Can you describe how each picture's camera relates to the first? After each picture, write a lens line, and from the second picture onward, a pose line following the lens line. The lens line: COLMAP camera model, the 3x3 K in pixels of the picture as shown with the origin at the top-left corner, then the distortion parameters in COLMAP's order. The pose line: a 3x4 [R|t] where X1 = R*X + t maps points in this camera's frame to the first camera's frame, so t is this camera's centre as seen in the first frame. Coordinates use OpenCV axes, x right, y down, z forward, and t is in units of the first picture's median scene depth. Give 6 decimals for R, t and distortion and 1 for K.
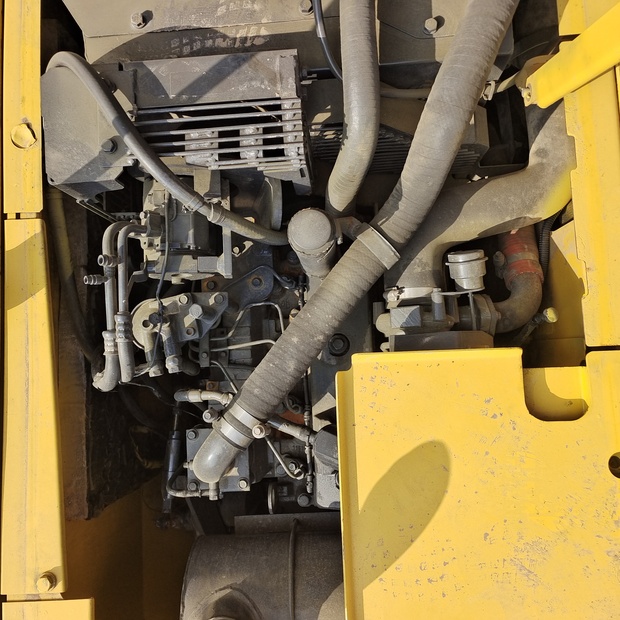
lens RADIAL K [[563.0, 0, 306.8], [0, 563.0, 316.2], [0, 0, 1]] dist [0.037343, -0.000837]
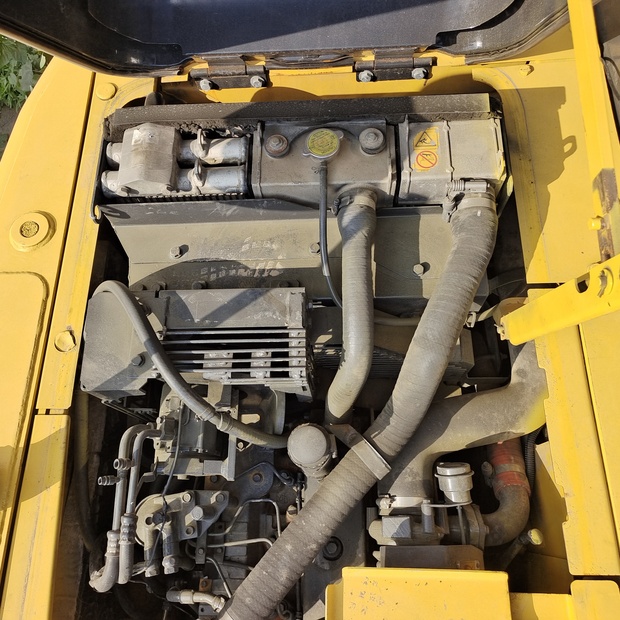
lens RADIAL K [[563.0, 0, 306.8], [0, 563.0, 316.2], [0, 0, 1]] dist [0.037343, -0.000837]
pose [[0.998615, 0.047565, -0.022503, 0.014726], [-0.051825, 0.963100, -0.264108, -0.090146], [0.009110, 0.264909, 0.964230, -0.116711]]
